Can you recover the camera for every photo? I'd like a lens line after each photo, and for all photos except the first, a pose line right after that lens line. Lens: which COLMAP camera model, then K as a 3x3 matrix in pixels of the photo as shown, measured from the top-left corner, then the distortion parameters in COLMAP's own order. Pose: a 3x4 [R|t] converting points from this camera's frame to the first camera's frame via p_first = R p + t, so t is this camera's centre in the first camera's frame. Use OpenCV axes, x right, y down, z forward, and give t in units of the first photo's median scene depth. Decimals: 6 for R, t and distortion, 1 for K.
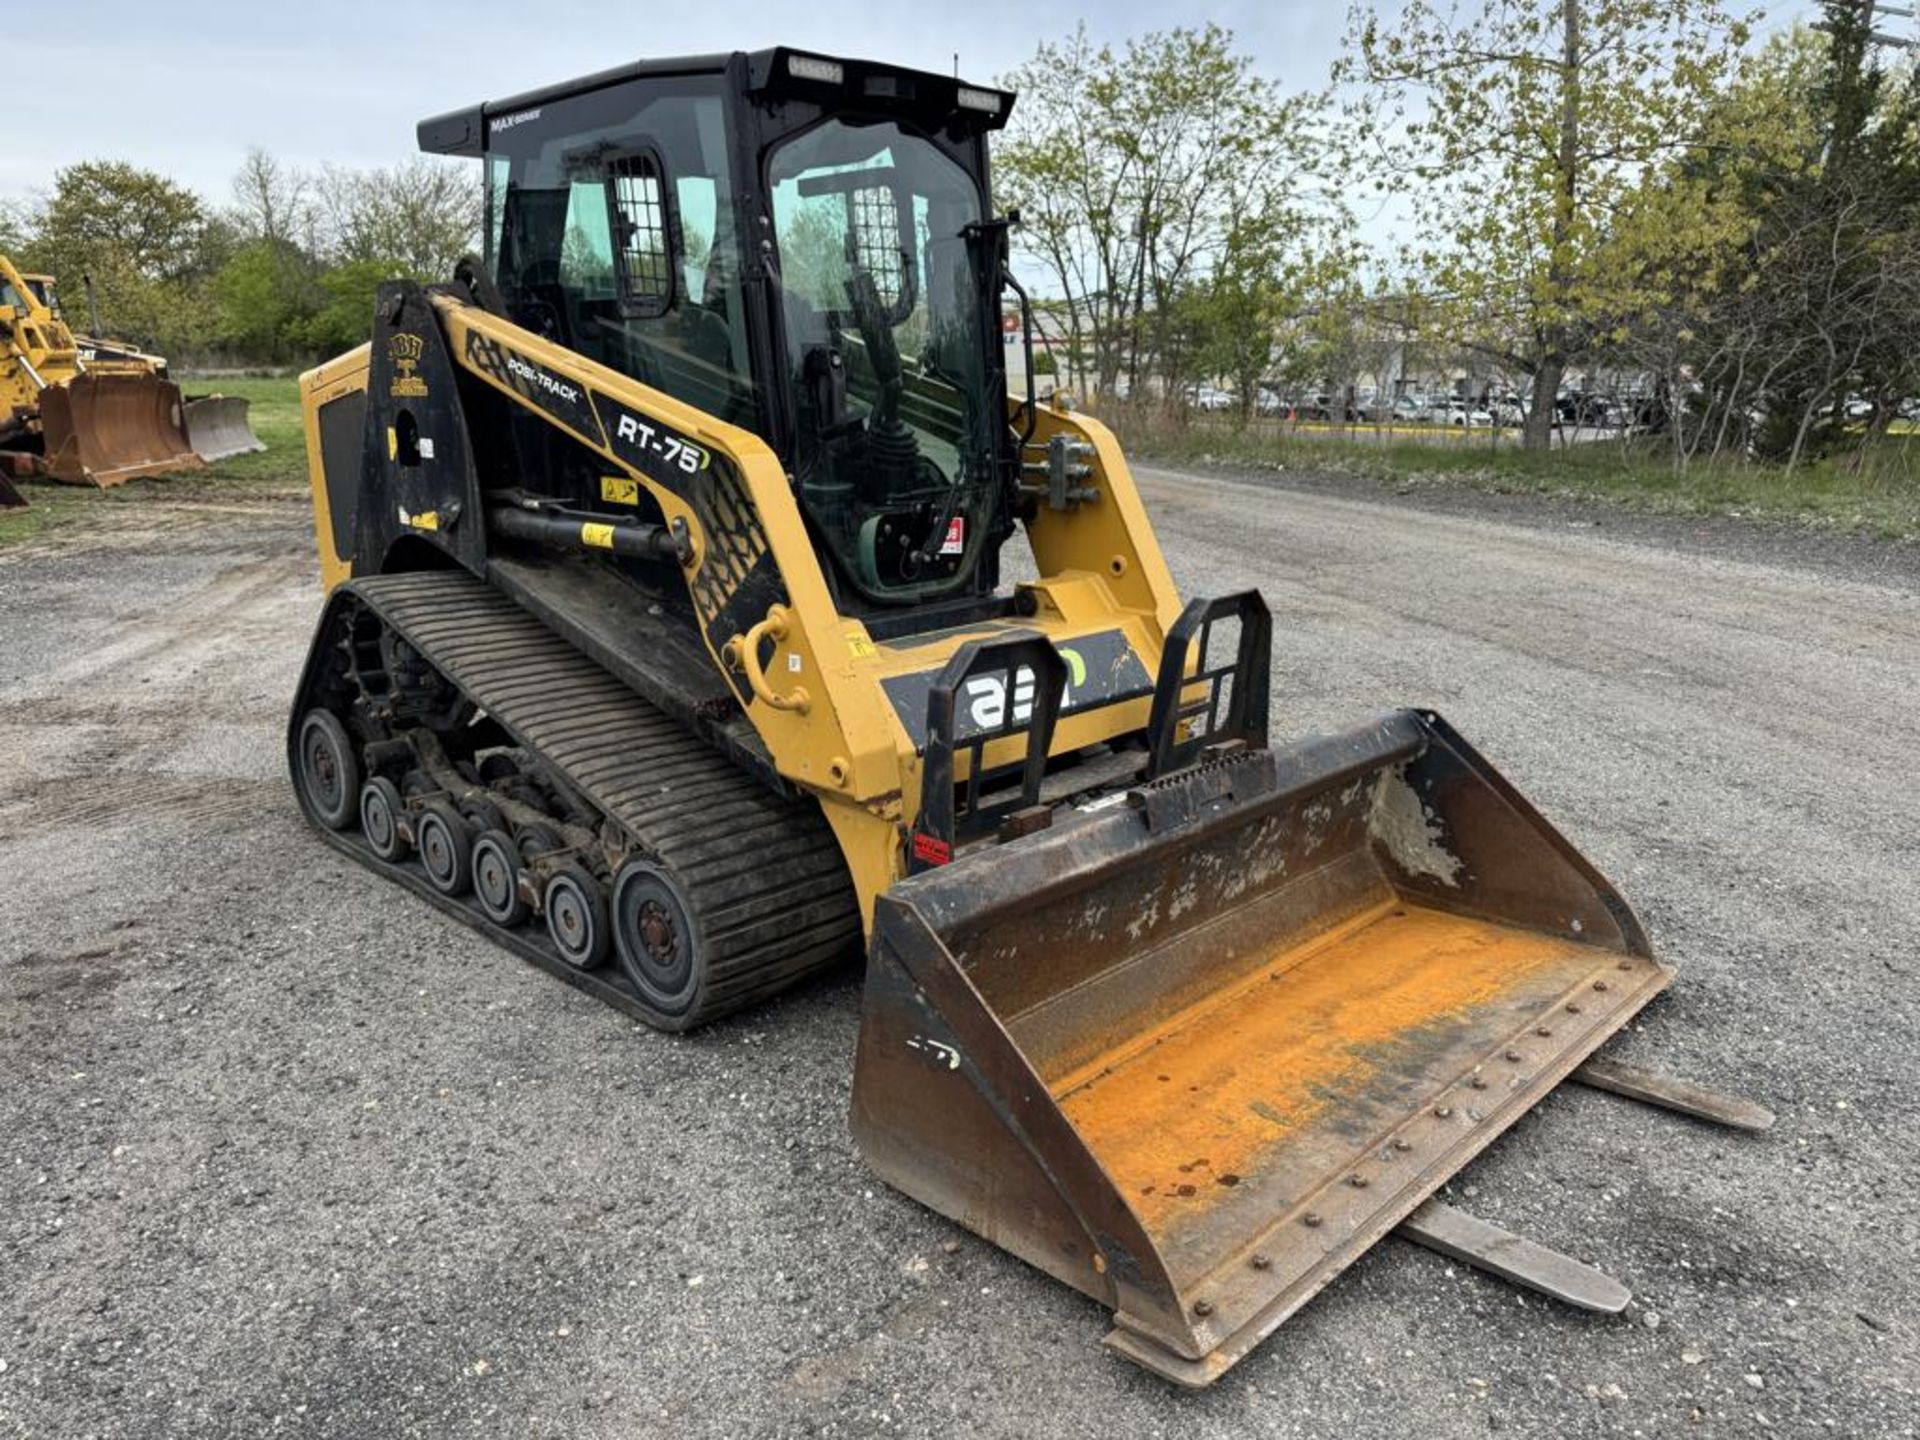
lens RADIAL K [[1358.2, 0, 961.5], [0, 1358.2, 715.0], [0, 0, 1]] dist [0.073071, -0.094397]
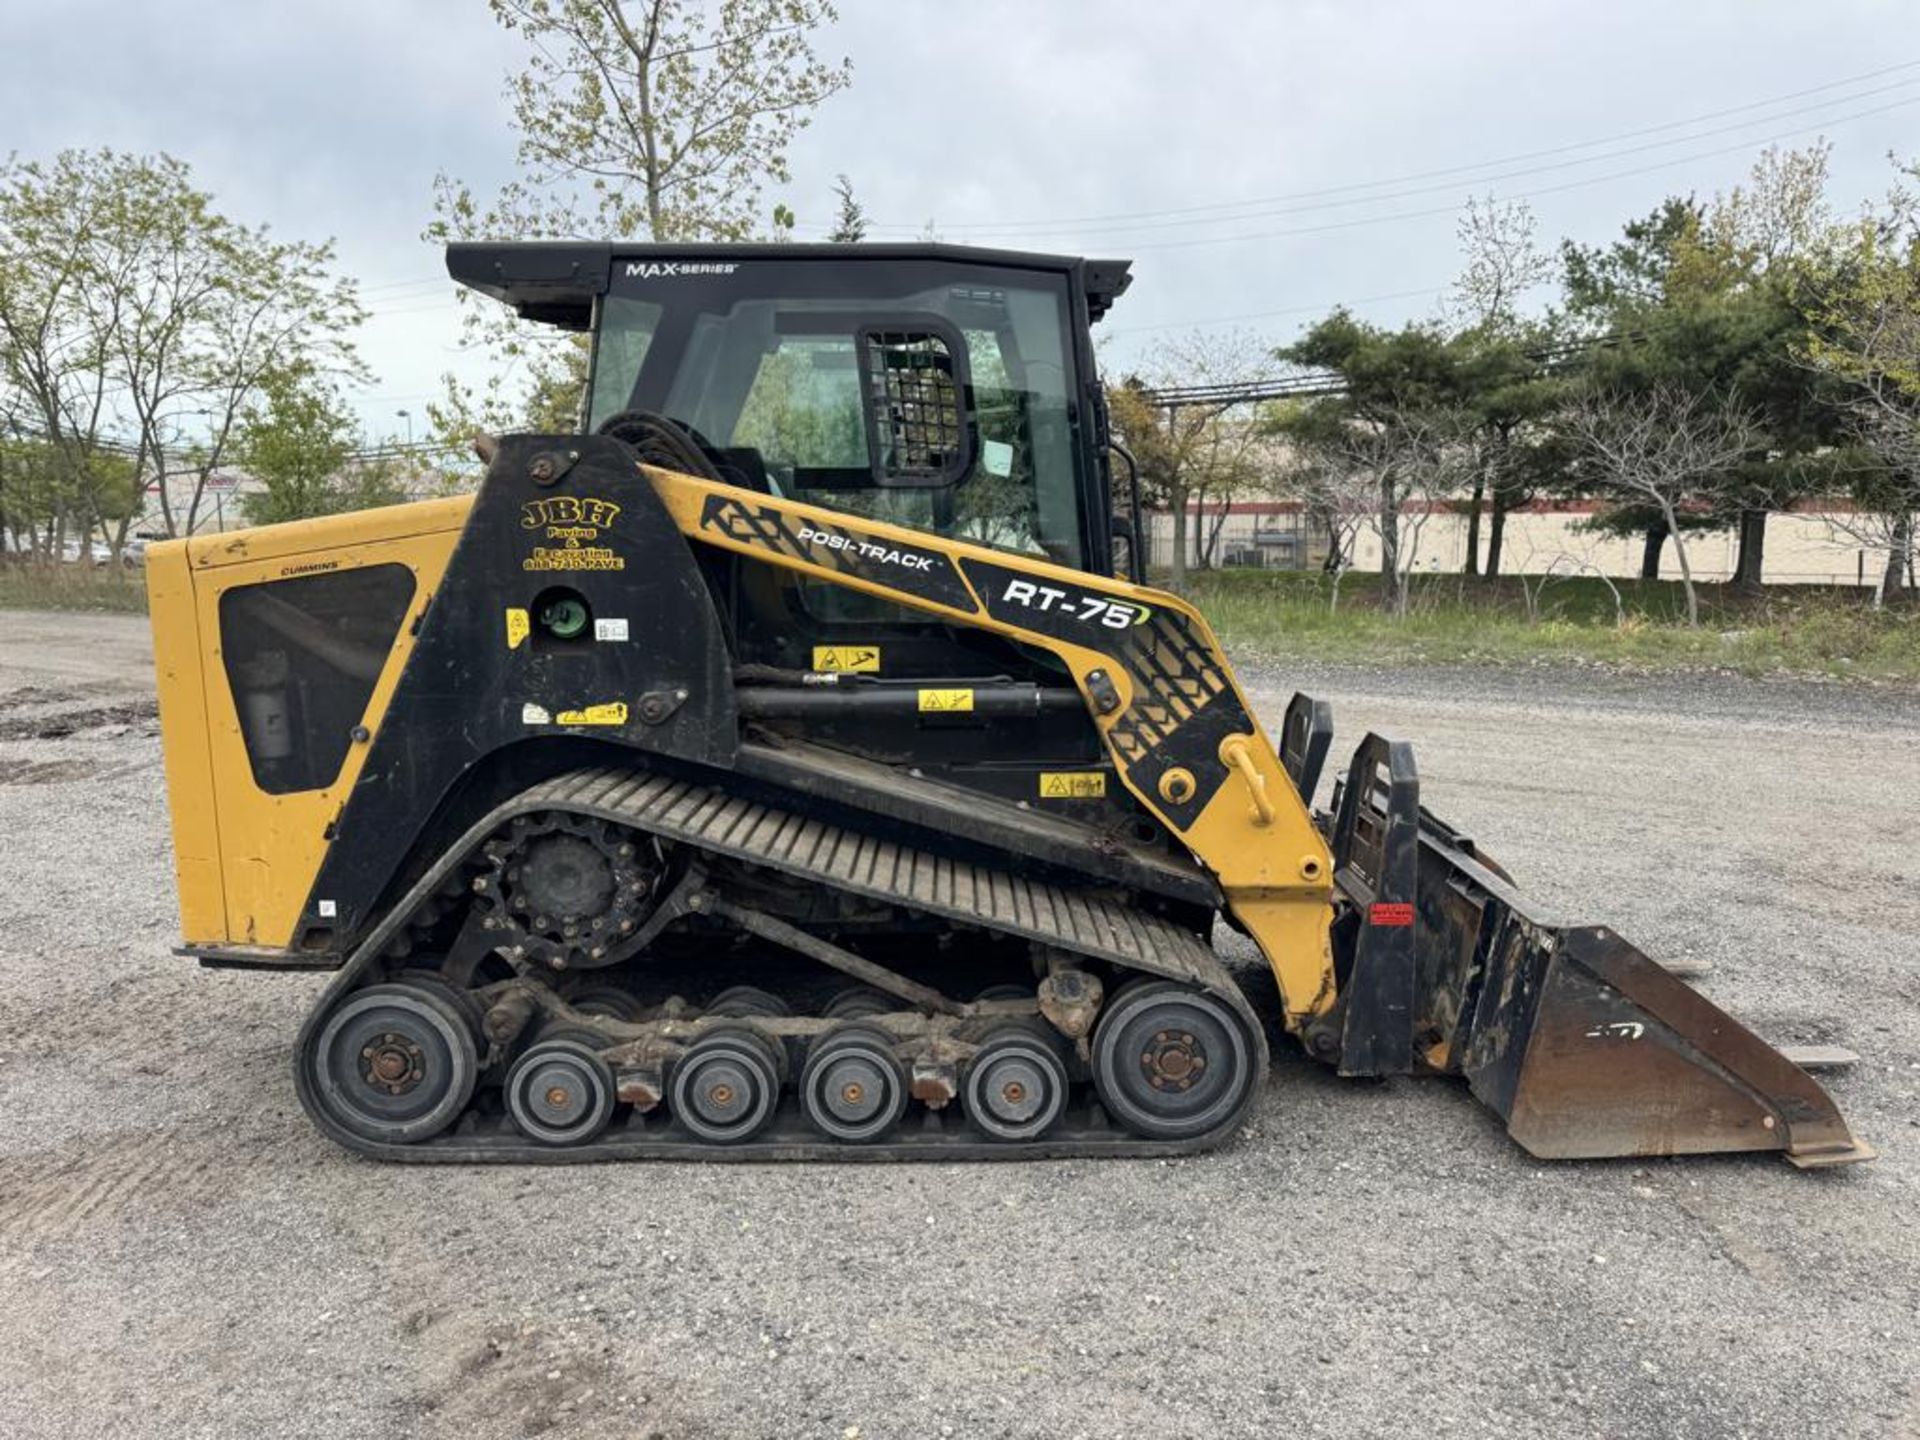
lens RADIAL K [[1358.2, 0, 961.5], [0, 1358.2, 715.0], [0, 0, 1]] dist [0.073071, -0.094397]
pose [[0.714695, -0.108429, 0.690980, -0.915157], [0.180294, 0.983085, -0.032216, -0.085503], [-0.675799, 0.147604, 0.722155, 0.276180]]
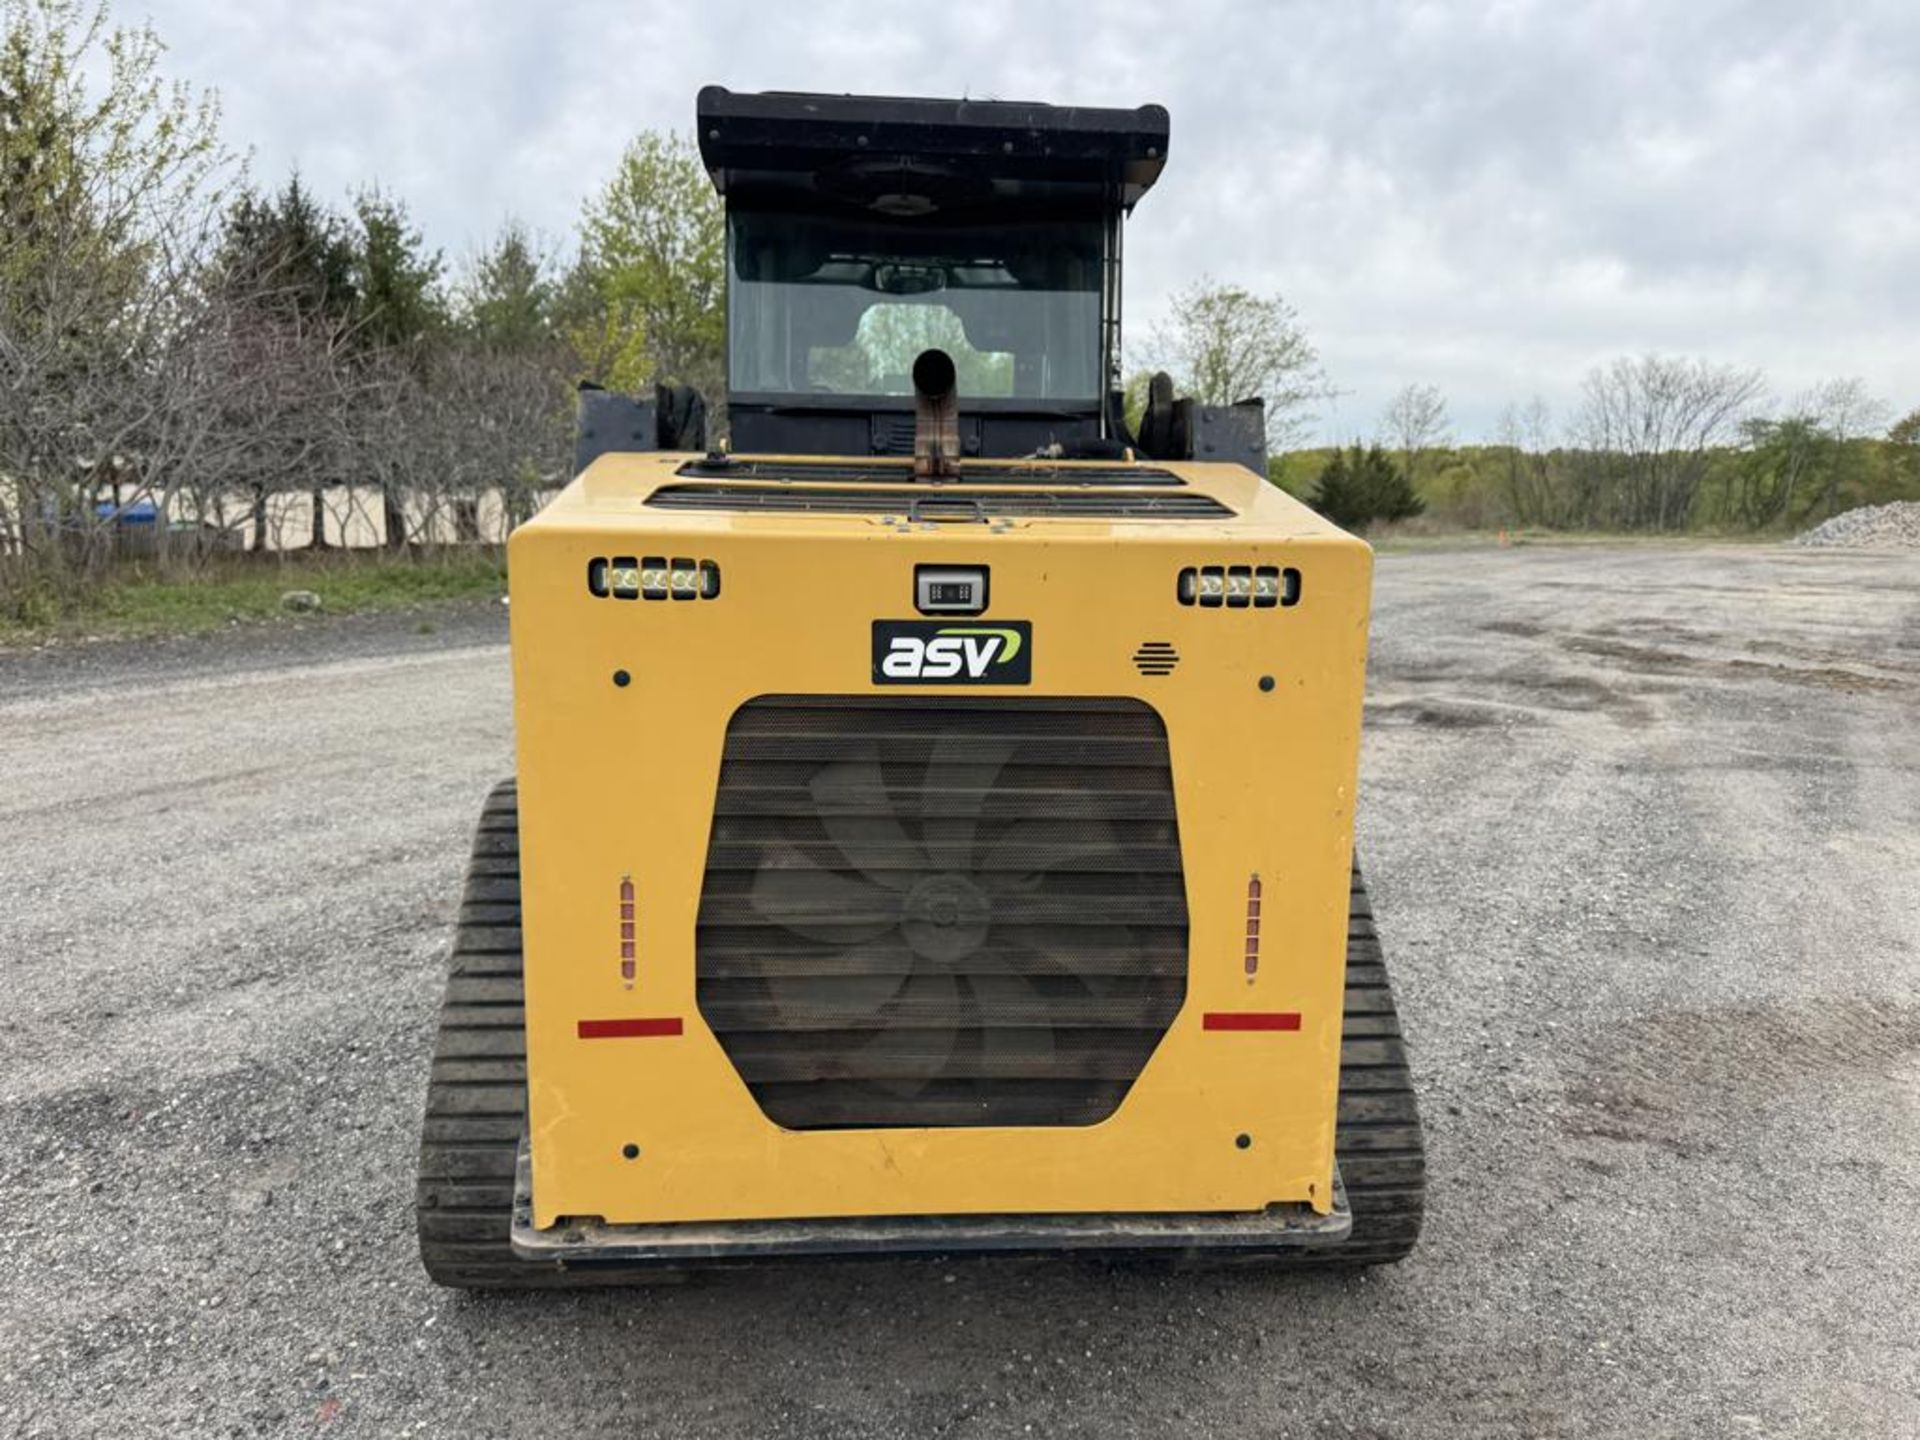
lens RADIAL K [[1369.8, 0, 963.3], [0, 1369.8, 722.4], [0, 0, 1]] dist [0.047510, -0.062856]
pose [[-0.746575, -0.127173, 0.653033, -0.889027], [0.145793, 0.926430, 0.347091, -0.482099], [-0.649130, 0.354337, -0.673109, 1.833135]]
